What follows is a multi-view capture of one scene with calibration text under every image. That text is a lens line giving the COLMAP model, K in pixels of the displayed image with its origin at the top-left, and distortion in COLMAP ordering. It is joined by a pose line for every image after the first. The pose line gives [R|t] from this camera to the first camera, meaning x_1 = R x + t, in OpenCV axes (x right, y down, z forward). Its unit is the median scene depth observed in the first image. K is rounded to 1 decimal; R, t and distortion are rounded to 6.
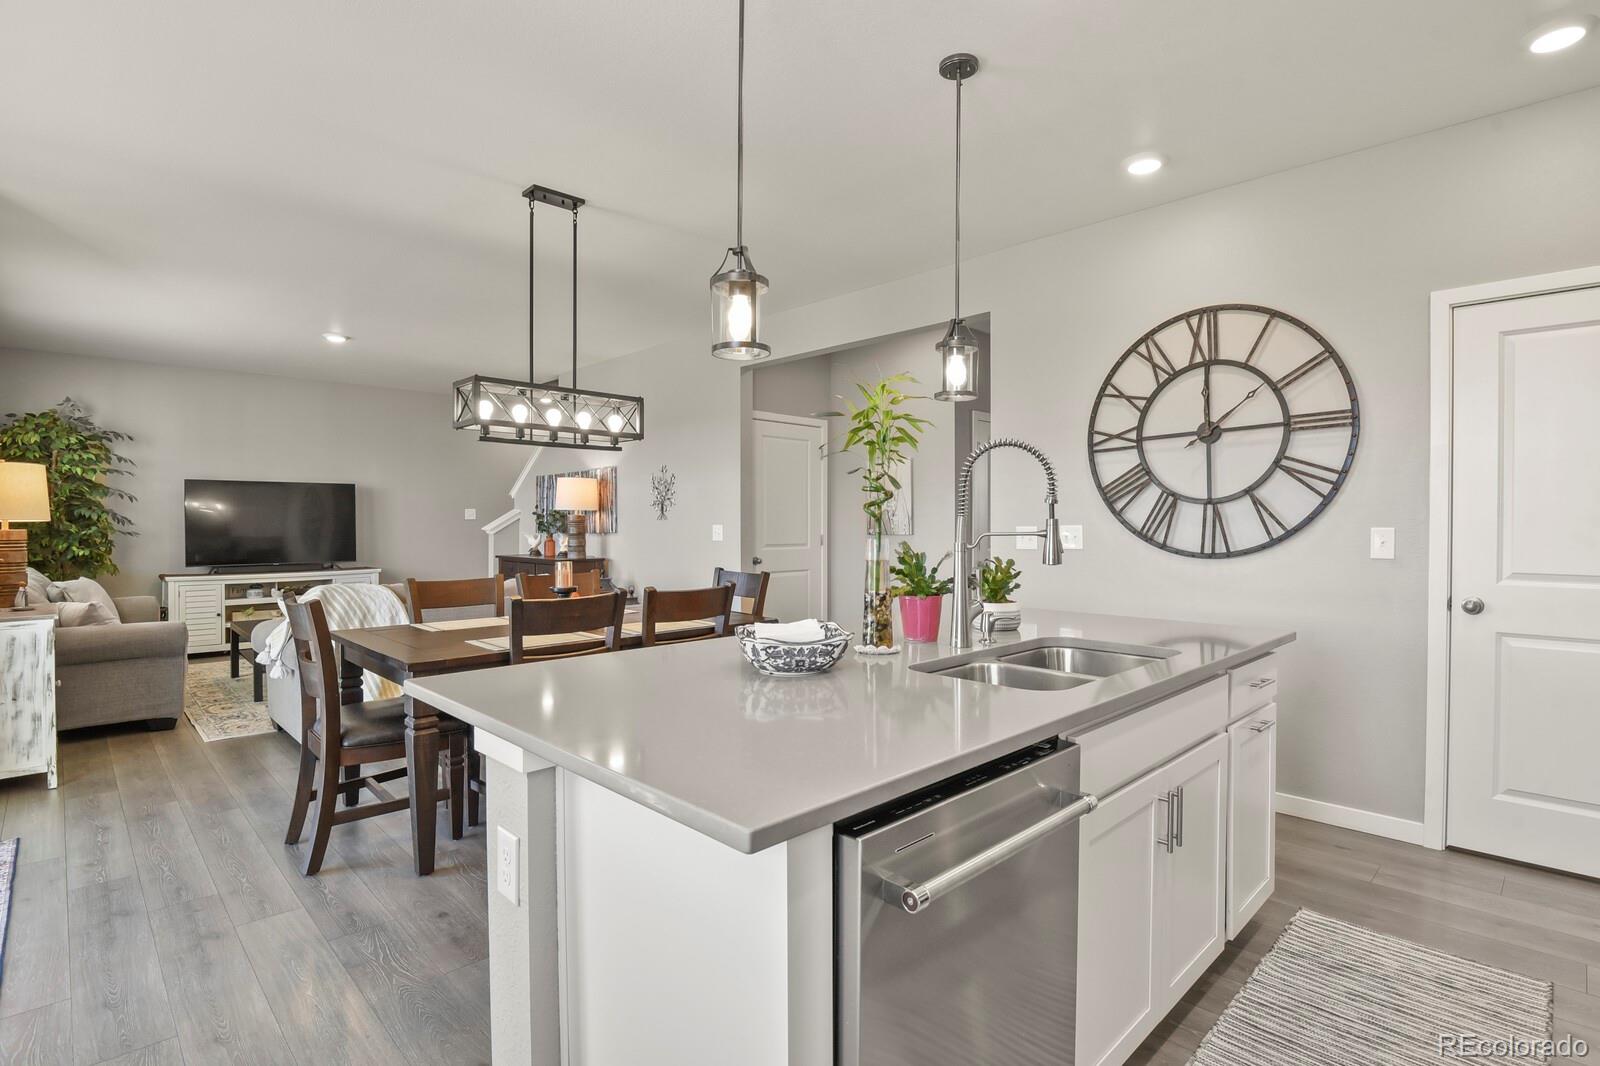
lens RADIAL K [[774.4, 0, 806.7], [0, 774.4, 529.6], [0, 0, 1]] dist [-0.019512, -0.000426]
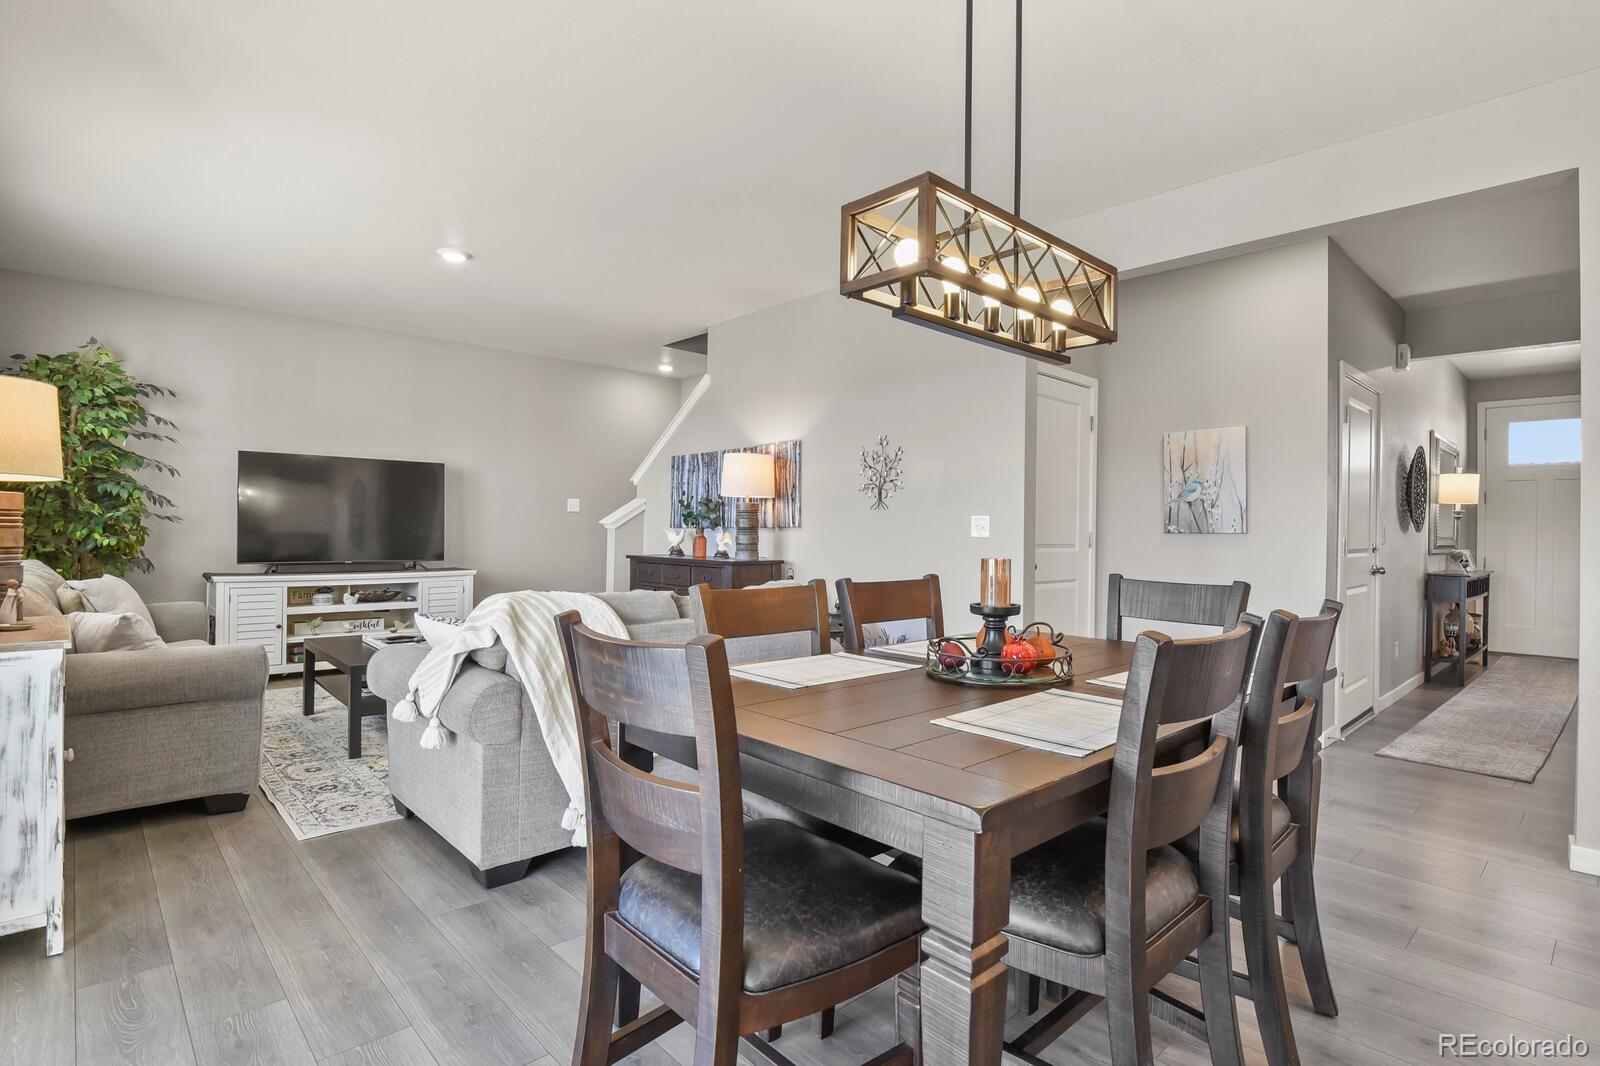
lens RADIAL K [[786.3, 0, 807.3], [0, 786.3, 529.6], [0, 0, 1]] dist [-0.015831, -0.002672]
pose [[0.999668, 0.013958, -0.021640, -0.245047], [-0.014201, 0.999837, -0.011135, 0.016676], [0.021481, 0.011439, 0.999704, 0.250135]]
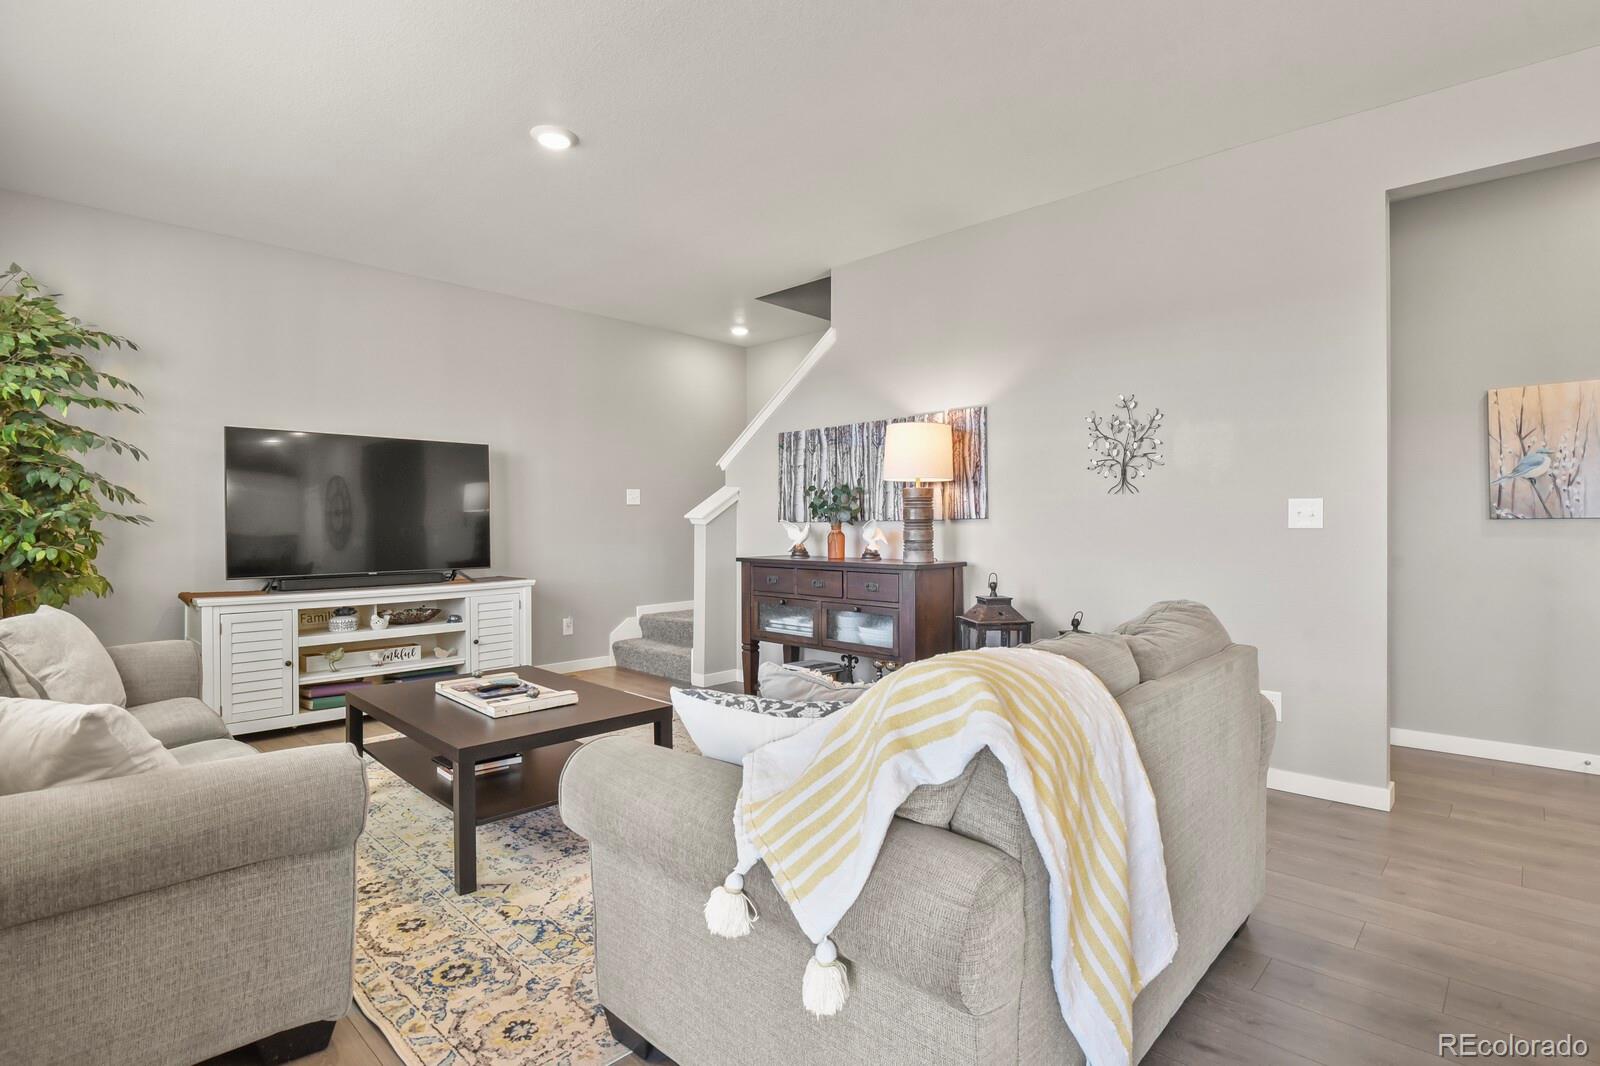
lens RADIAL K [[774.4, 0, 806.7], [0, 774.4, 529.6], [0, 0, 1]] dist [-0.019512, -0.000426]
pose [[0.999319, -0.001562, 0.036855, -0.447098], [0.001655, 0.999995, -0.002514, 0.015202], [-0.036851, 0.002574, 0.999317, 0.459922]]
